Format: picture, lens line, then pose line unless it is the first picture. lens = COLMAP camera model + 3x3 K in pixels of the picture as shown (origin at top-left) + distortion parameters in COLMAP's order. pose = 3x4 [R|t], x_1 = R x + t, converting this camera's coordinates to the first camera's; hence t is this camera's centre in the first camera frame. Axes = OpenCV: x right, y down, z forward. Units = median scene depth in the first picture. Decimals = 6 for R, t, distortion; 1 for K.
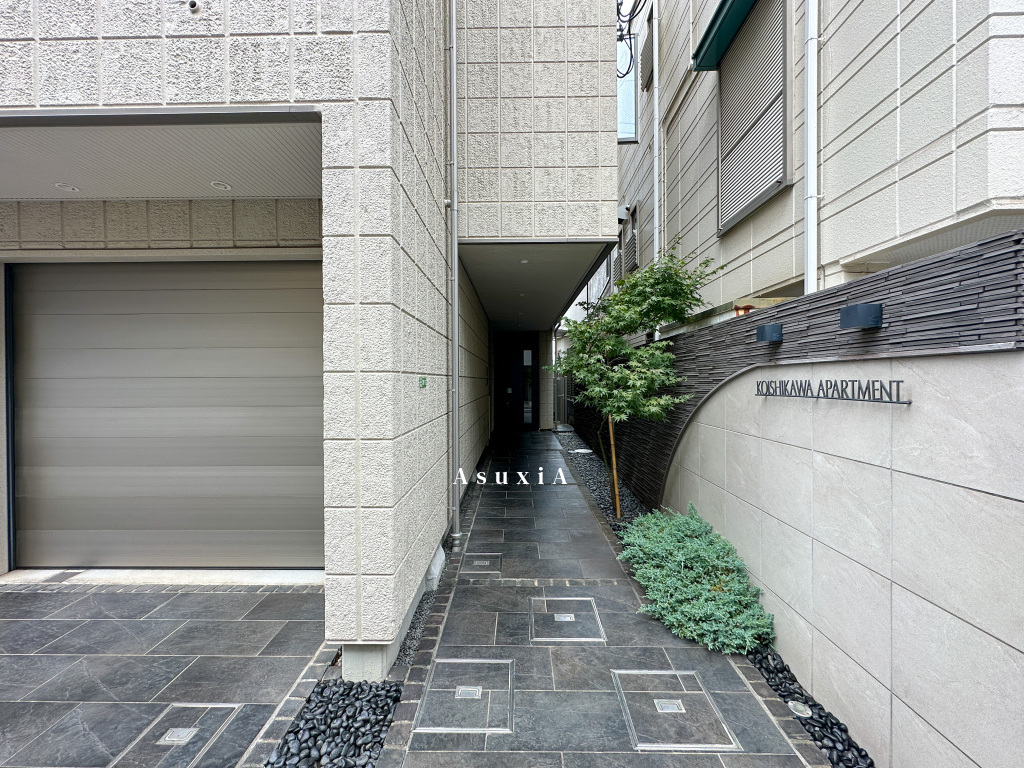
lens RADIAL K [[410.3, 0, 508.4], [0, 410.3, 387.6], [0, 0, 1]] dist [-0.005296, 0.001332]
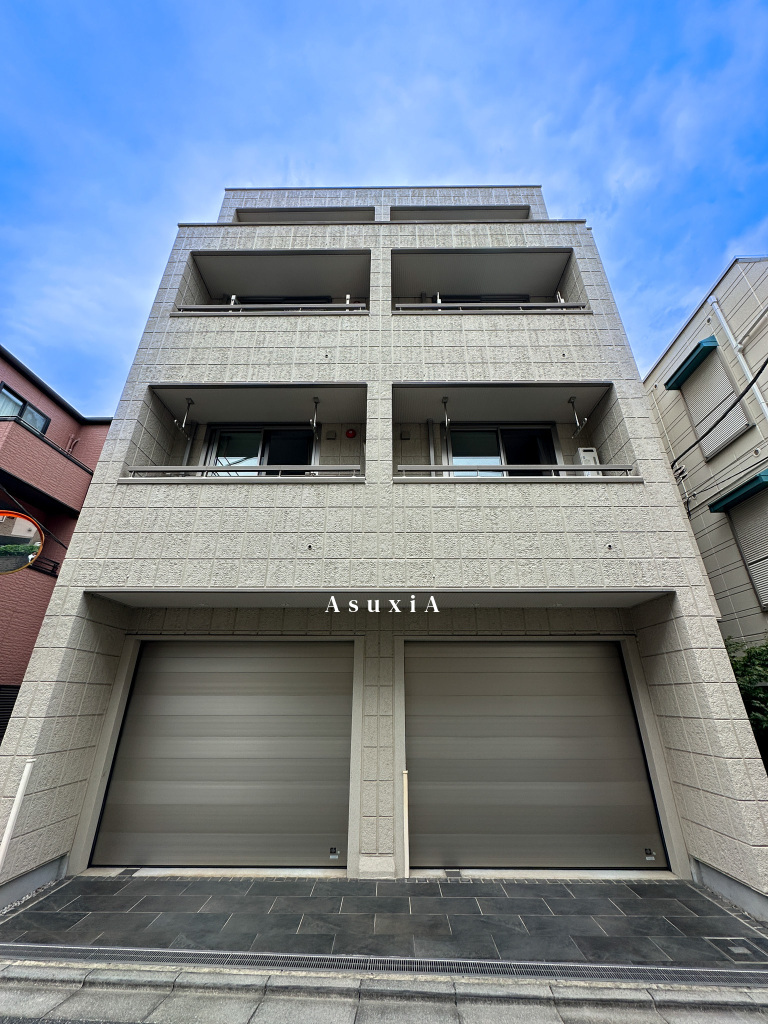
lens RADIAL K [[410.3, 0, 386.8], [0, 410.3, 515.9], [0, 0, 1]] dist [-0.005296, 0.001332]
pose [[0.999956, 0.008471, -0.003989, -2.050443], [-0.009364, 0.903962, -0.427510, -0.066557], [-0.000015, 0.427528, 0.904002, -1.223716]]
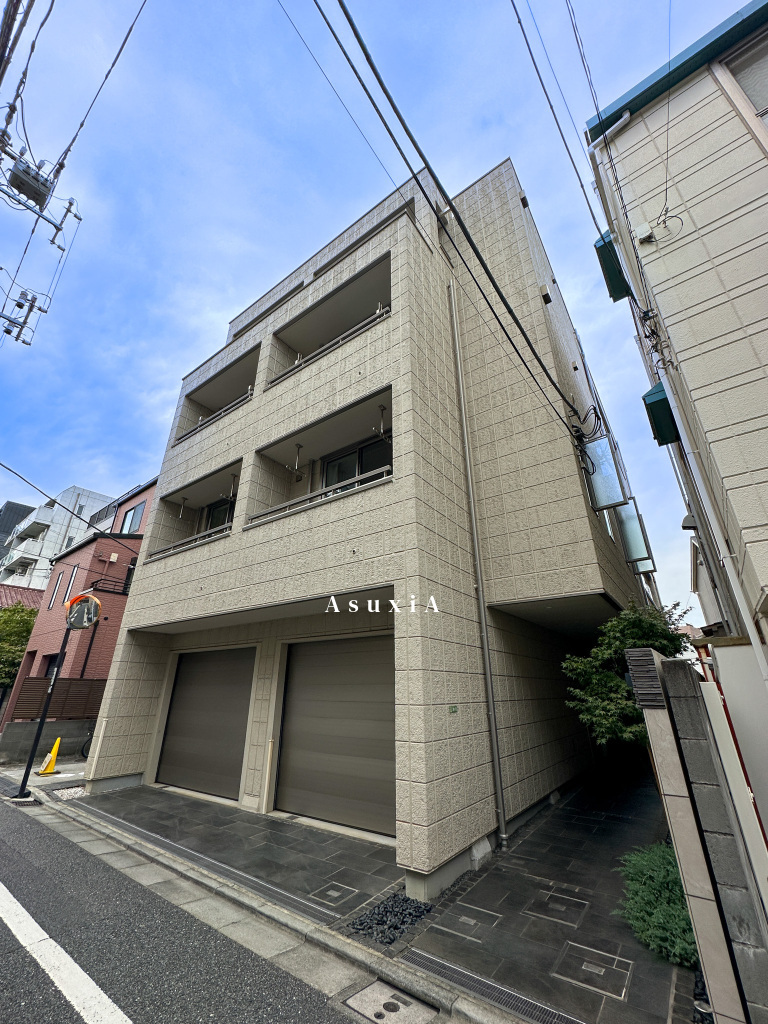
lens RADIAL K [[410.3, 0, 377.6], [0, 410.3, 509.8], [0, 0, 1]] dist [-0.005296, 0.001332]
pose [[0.812345, -0.229501, -0.536121, 0.856289], [-0.012768, 0.912090, -0.409791, -0.088424], [0.583038, 0.339737, 0.738001, -0.979209]]
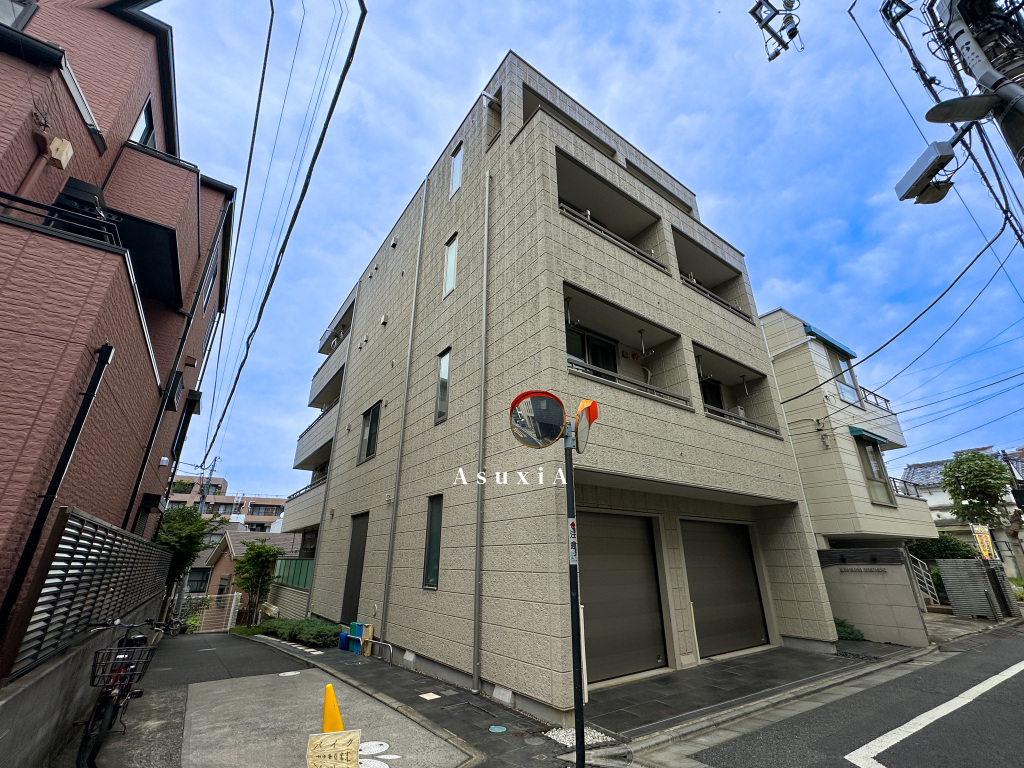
lens RADIAL K [[434.7, 0, 502.5], [0, 434.7, 398.2], [0, 0, 1]] dist [0.004433, -0.000464]
pose [[0.808240, 0.209672, 0.550260, -5.845090], [0.012794, 0.927987, -0.372394, -0.015106], [-0.588714, 0.308024, 0.747353, -0.966864]]
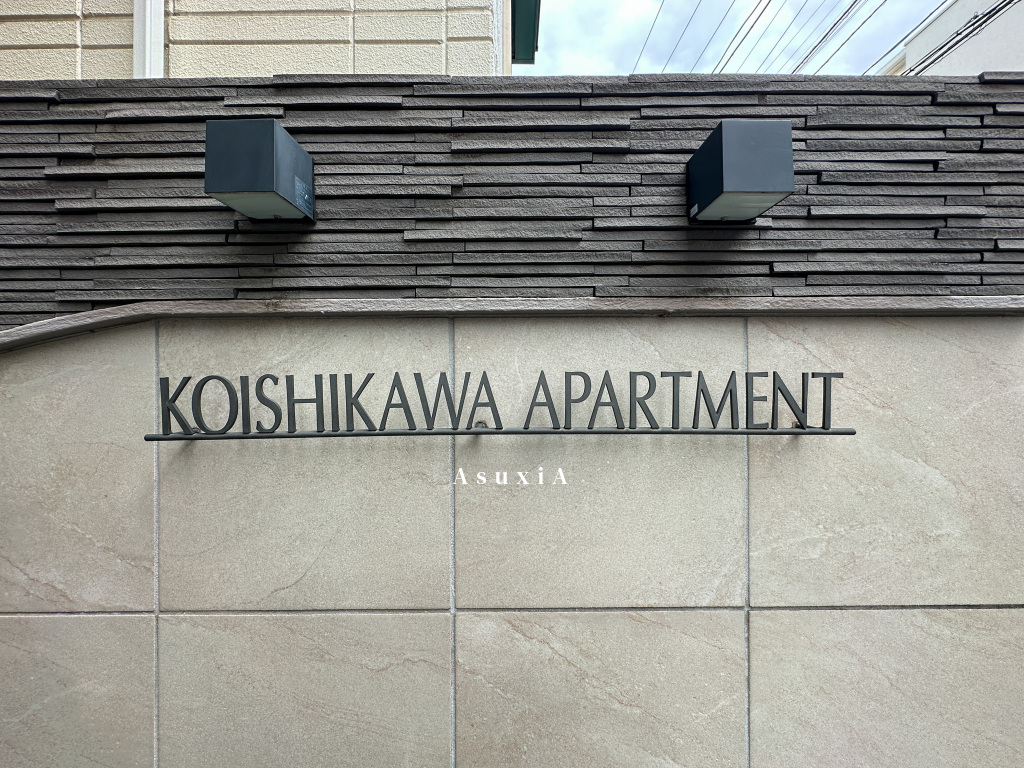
lens RADIAL K [[410.3, 0, 508.6], [0, 410.3, 382.5], [0, 0, 1]] dist [-0.005296, 0.001332]
pose [[-0.041157, 0.017508, 0.998999, 0.447626], [0.020636, 0.999648, -0.016669, -0.005946], [-0.998940, 0.019930, -0.041504, 0.982689]]
